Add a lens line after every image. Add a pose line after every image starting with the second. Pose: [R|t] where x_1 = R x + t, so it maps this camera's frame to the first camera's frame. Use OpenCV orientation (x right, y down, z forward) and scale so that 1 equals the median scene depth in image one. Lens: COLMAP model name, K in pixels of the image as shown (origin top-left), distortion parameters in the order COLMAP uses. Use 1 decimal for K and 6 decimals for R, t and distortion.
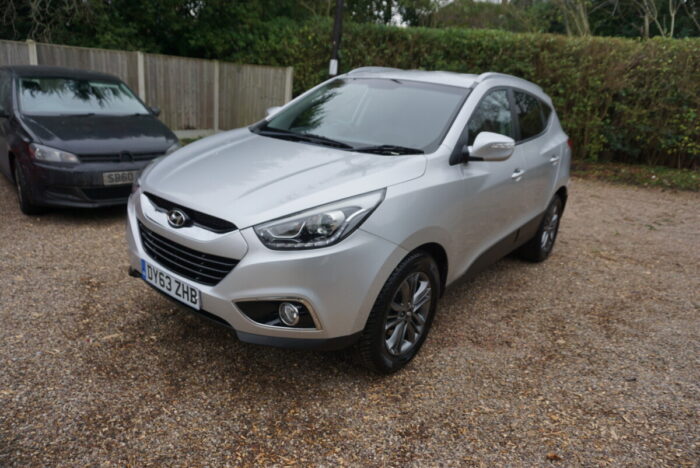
lens RADIAL K [[466.7, 0, 350.0], [0, 466.7, 234.0], [0, 0, 1]] dist [-0.009336, -0.007839]
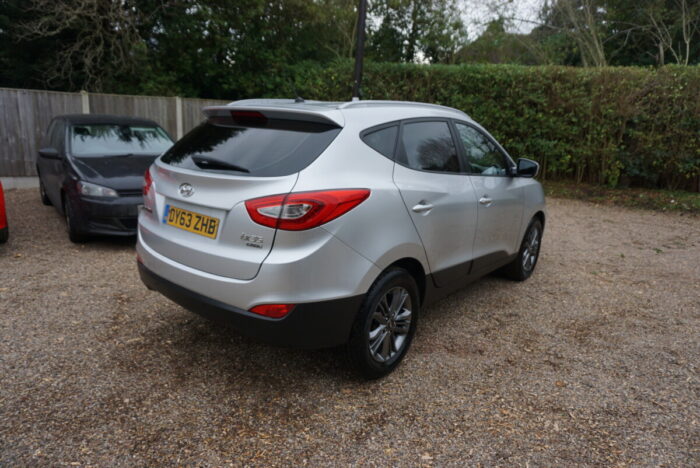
lens RADIAL K [[466.7, 0, 350.0], [0, 466.7, 234.0], [0, 0, 1]] dist [-0.009336, -0.007839]
pose [[0.996581, -0.011560, -0.081804, 0.088708], [0.006186, 0.997823, -0.065652, 0.019220], [0.082385, 0.064921, 0.994484, -0.101525]]
